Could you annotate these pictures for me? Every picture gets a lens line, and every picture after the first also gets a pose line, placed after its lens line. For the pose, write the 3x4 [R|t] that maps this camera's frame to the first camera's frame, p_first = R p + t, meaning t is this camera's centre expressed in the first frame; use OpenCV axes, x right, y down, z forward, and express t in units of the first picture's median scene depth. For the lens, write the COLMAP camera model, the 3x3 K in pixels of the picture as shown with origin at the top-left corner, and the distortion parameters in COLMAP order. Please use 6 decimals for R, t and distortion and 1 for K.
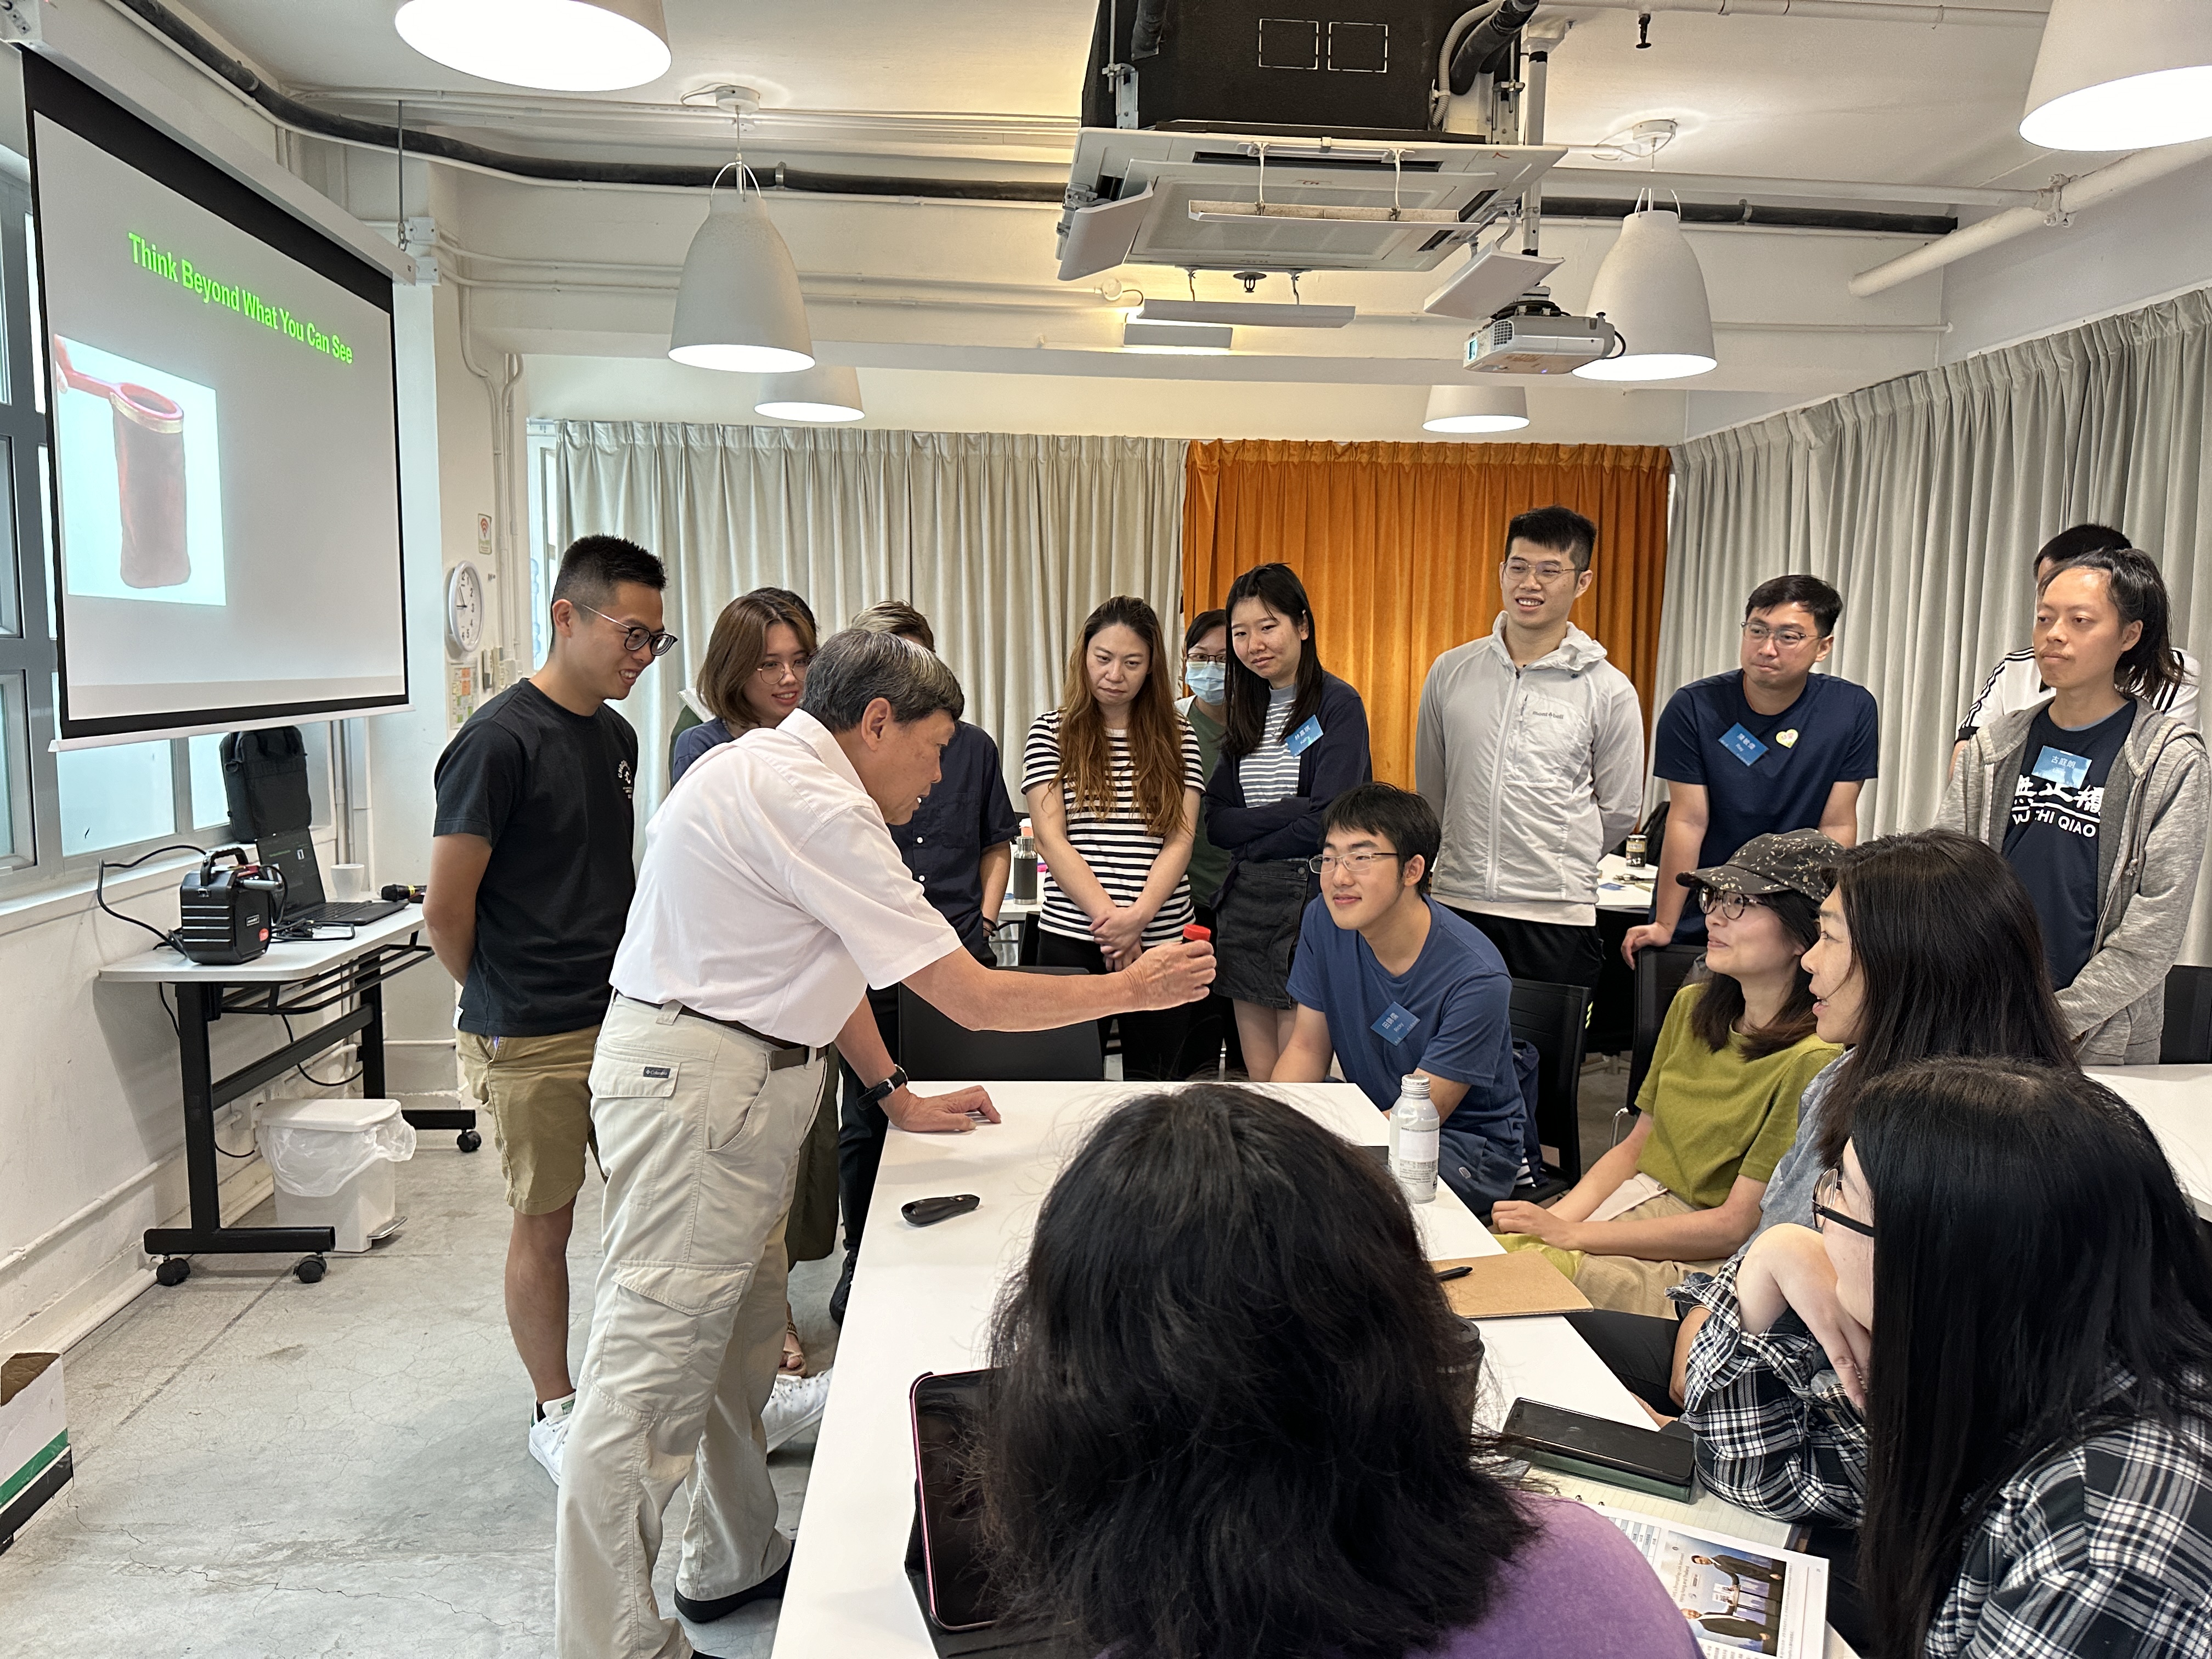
lens RADIAL K [[1566.5, 0, 1106.0], [0, 1566.5, 829.5], [0, 0, 1]] dist [-0.003499, 0.004733]
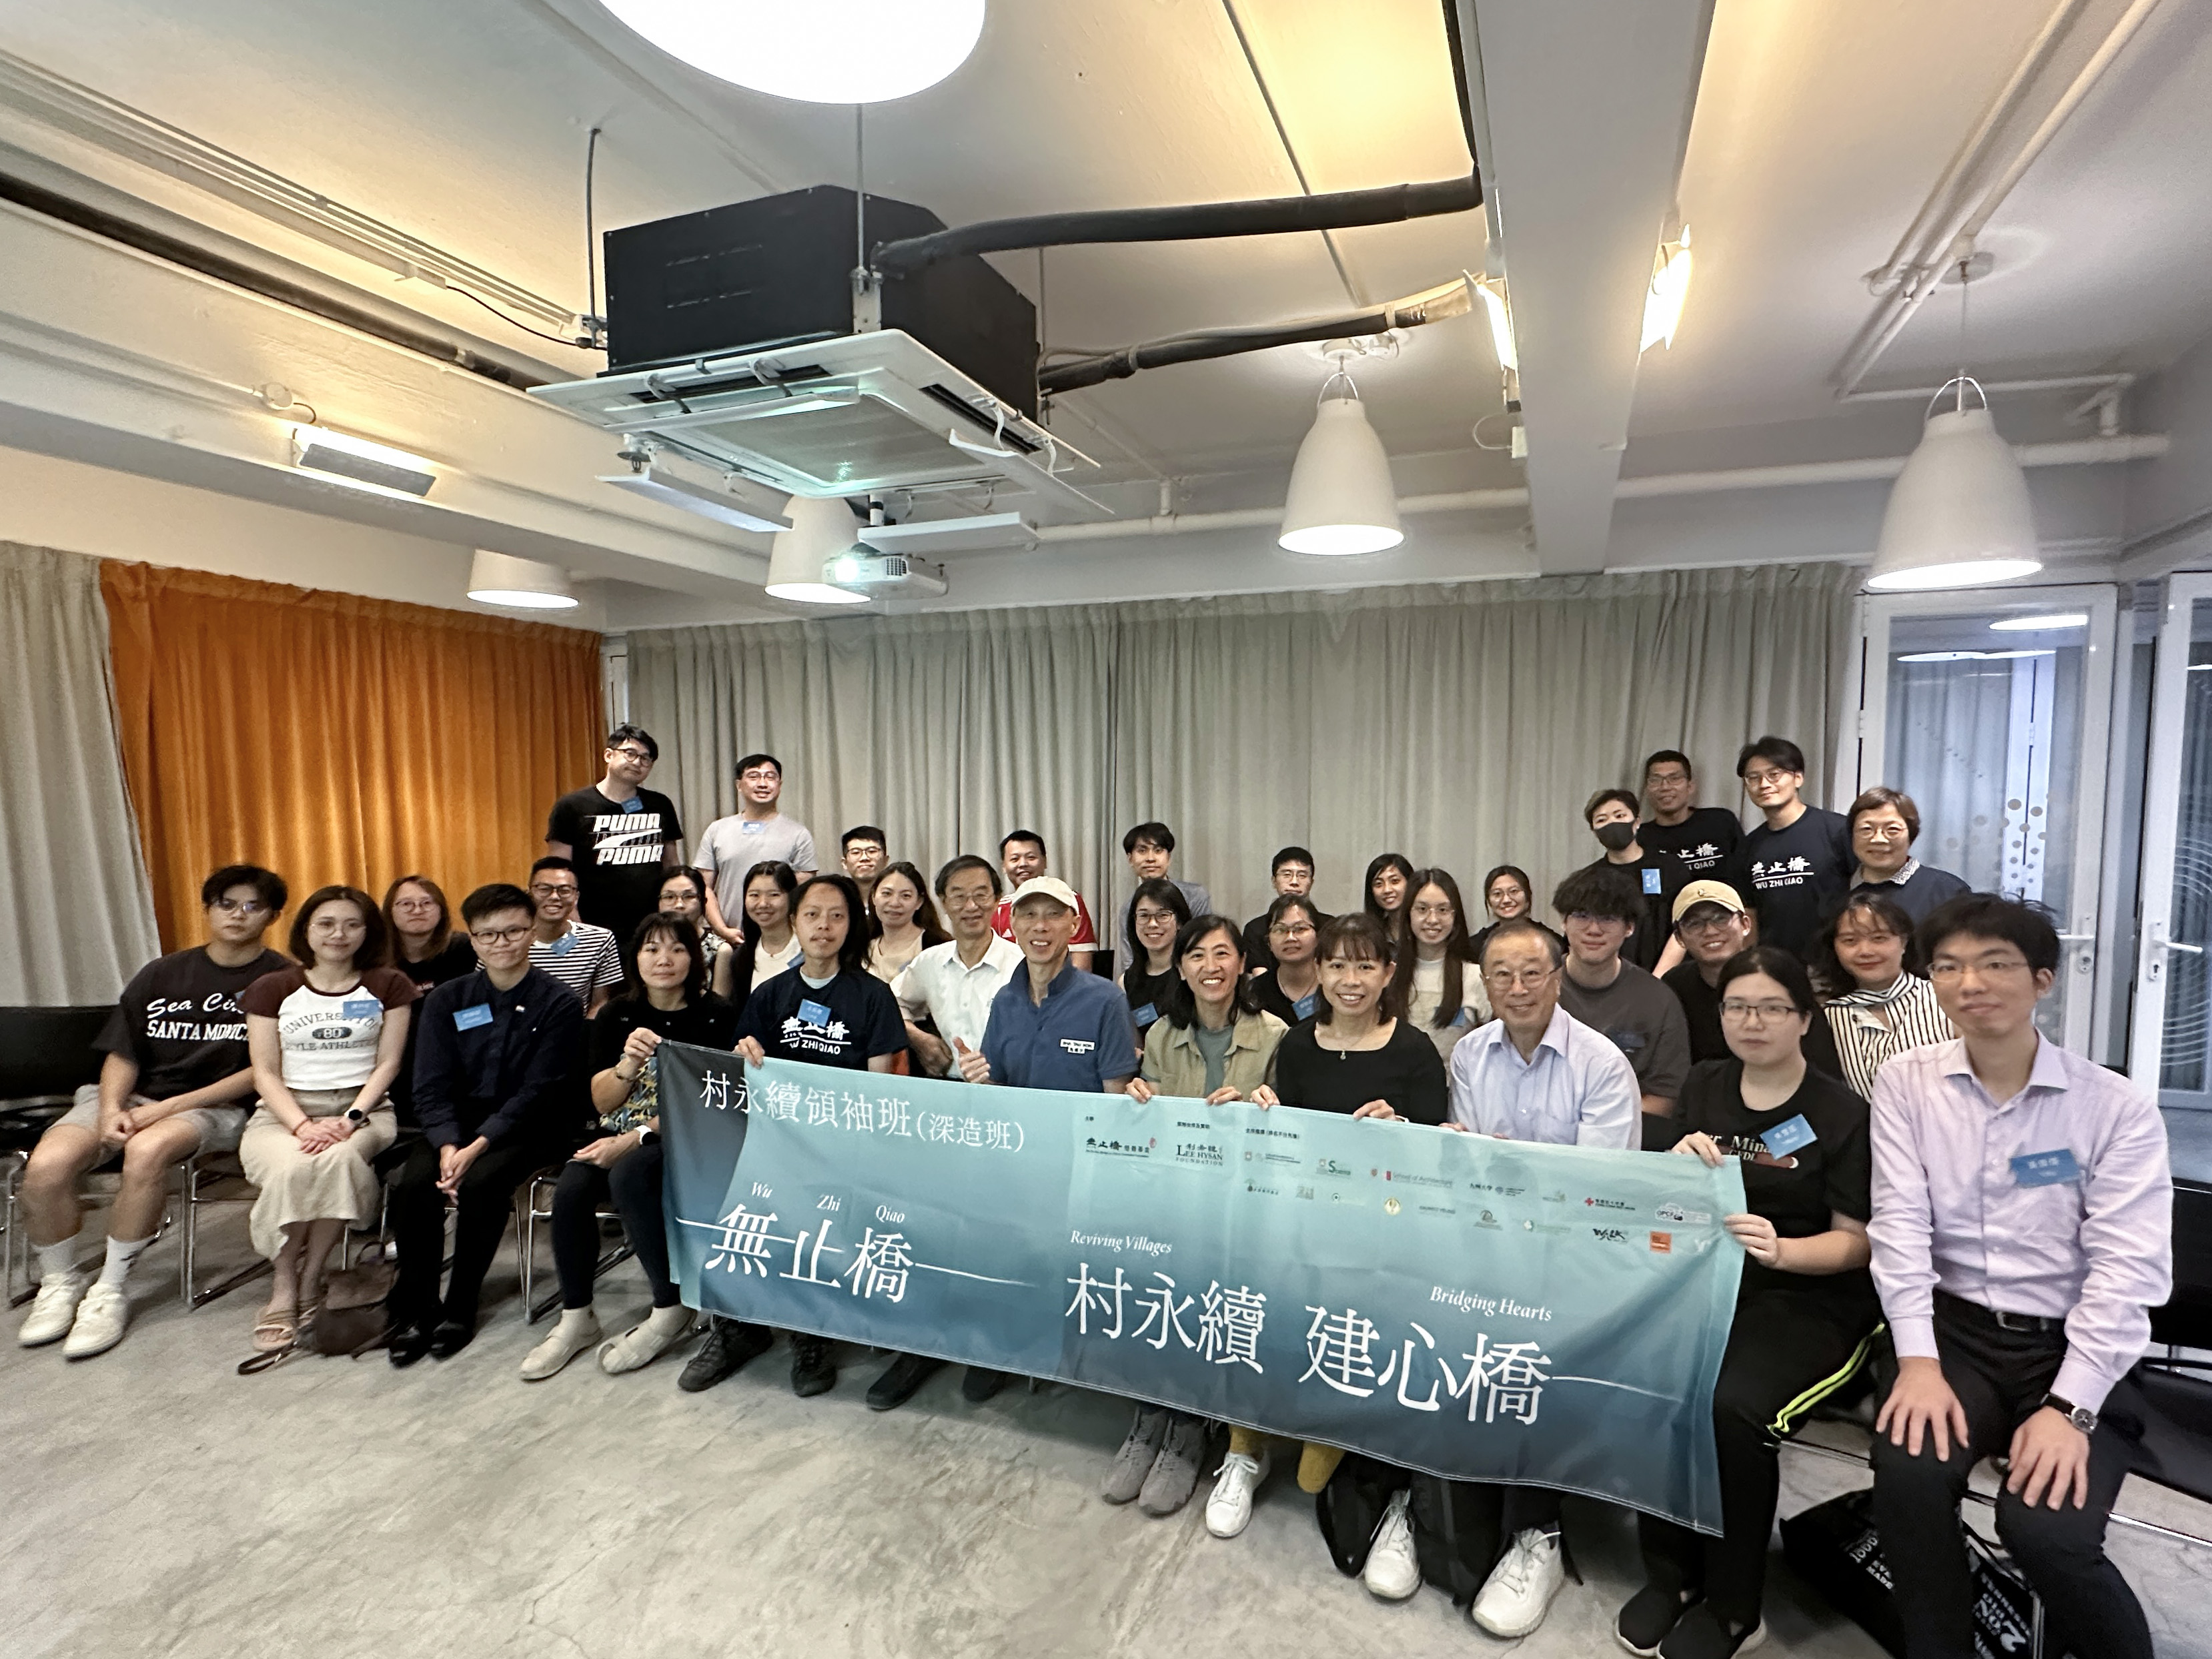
lens RADIAL K [[1160.5, 0, 1106.0], [0, 1160.5, 829.5], [0, 0, 1]] dist [-0.005382, -0.001447]
pose [[0.431810, -0.043844, 0.900898, -1.193630], [0.092139, 0.995737, 0.004296, -0.271634], [-0.897246, 0.081153, 0.434009, 1.237613]]
